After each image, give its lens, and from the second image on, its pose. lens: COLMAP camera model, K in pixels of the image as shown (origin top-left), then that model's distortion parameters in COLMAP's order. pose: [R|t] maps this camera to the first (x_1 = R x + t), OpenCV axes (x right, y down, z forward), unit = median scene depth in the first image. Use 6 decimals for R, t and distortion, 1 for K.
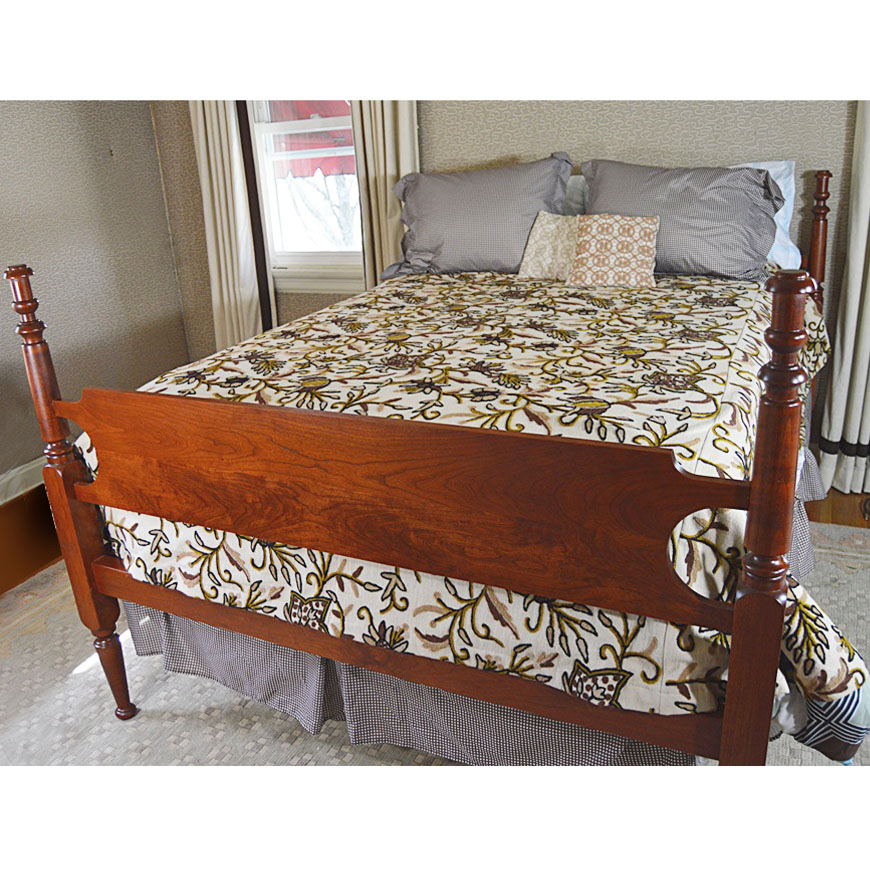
lens RADIAL K [[793.1, 0, 435.0], [0, 793.1, 435.0], [0, 0, 1]] dist [-0.084151, 0.013879]
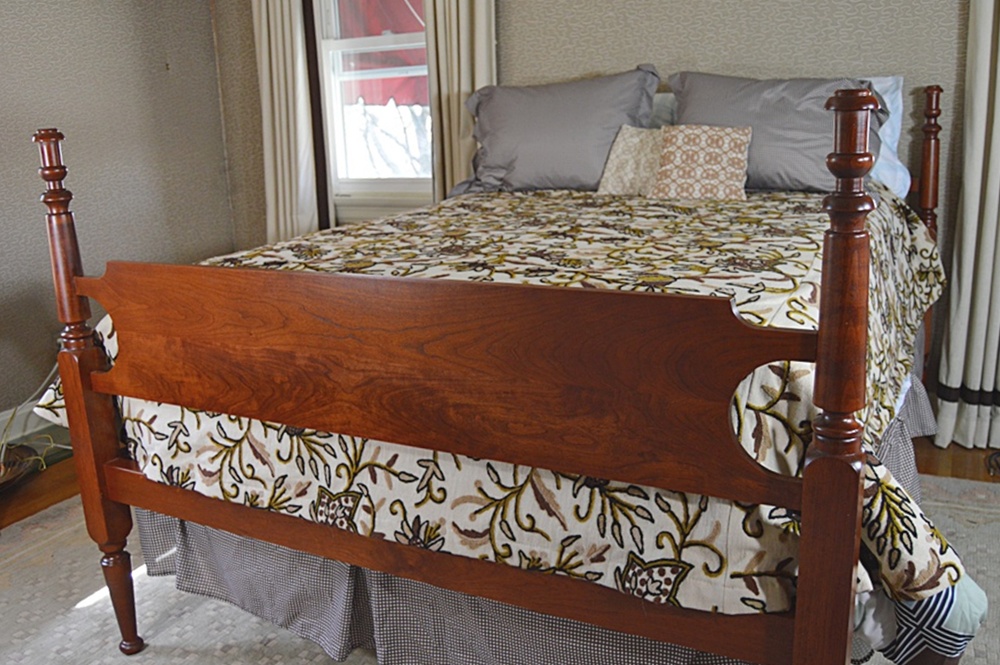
lens RADIAL K [[895.6, 0, 503.8], [0, 895.6, 332.0], [0, 0, 1]] dist [-0.084690, 0.013896]
pose [[0.999343, 0.027696, -0.023398, 0.043059], [-0.030060, 0.993737, -0.107622, 0.120404], [0.020271, 0.108254, 0.993917, -0.014695]]
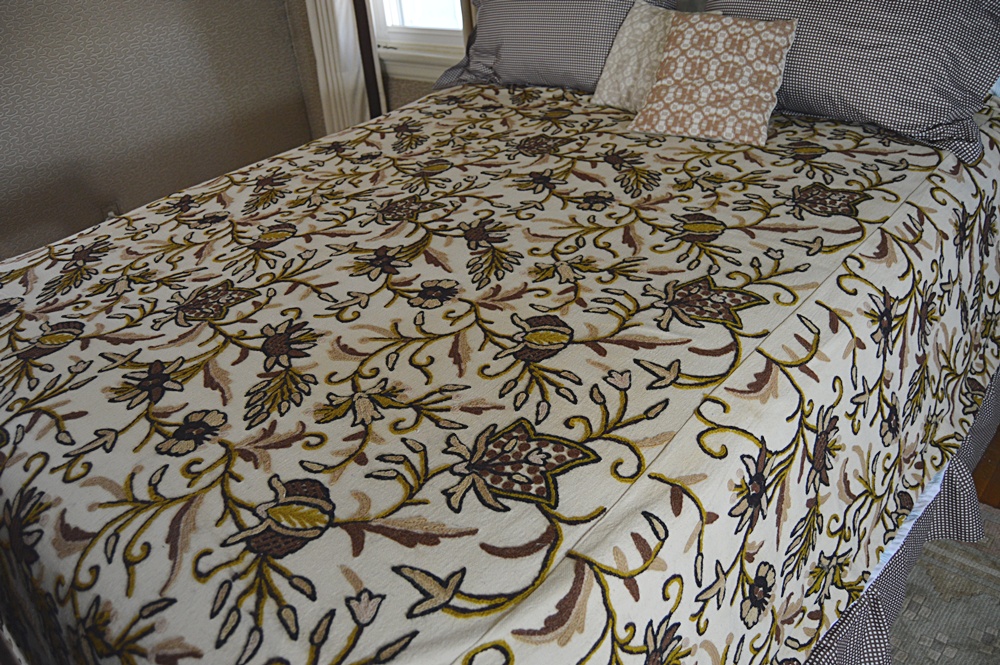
lens RADIAL K [[787.0, 0, 500.0], [0, 787.0, 332.5], [0, 0, 1]] dist [-0.081150, 0.002383]
pose [[0.957410, 0.119438, -0.262868, 0.384355], [-0.064439, 0.975855, 0.208698, -0.234635], [0.281448, -0.182871, 0.941990, 0.508469]]
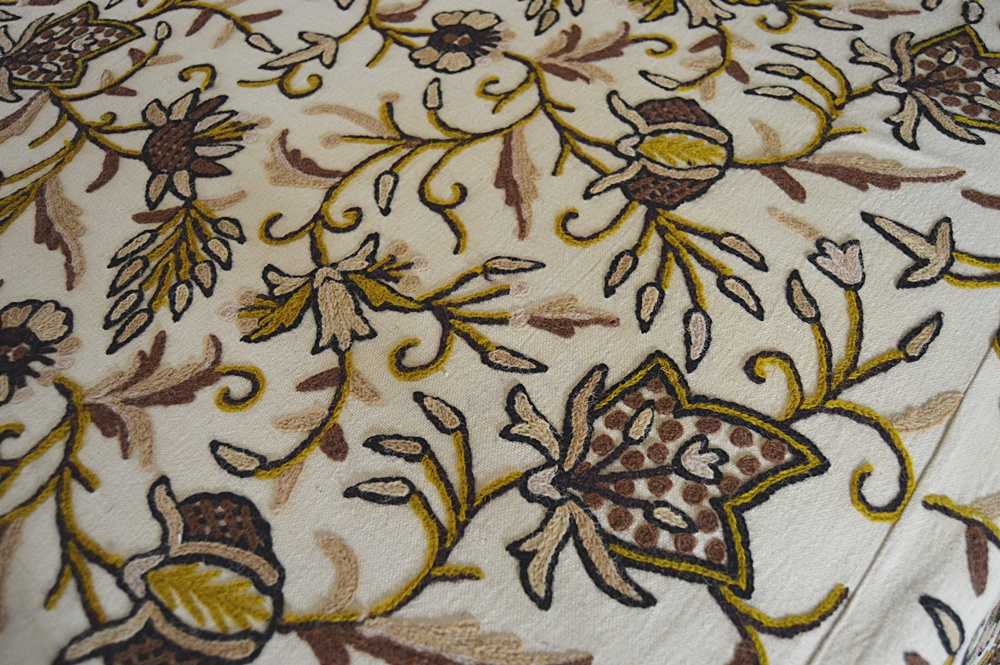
lens RADIAL K [[824.1, 0, 502.8], [0, 824.1, 363.2], [0, 0, 1]] dist [-0.087683, 0.034962]
pose [[0.957553, 0.225452, -0.179618, 0.273518], [-0.085287, 0.816811, 0.570567, -0.218258], [0.275350, -0.531029, 0.801368, 0.751349]]
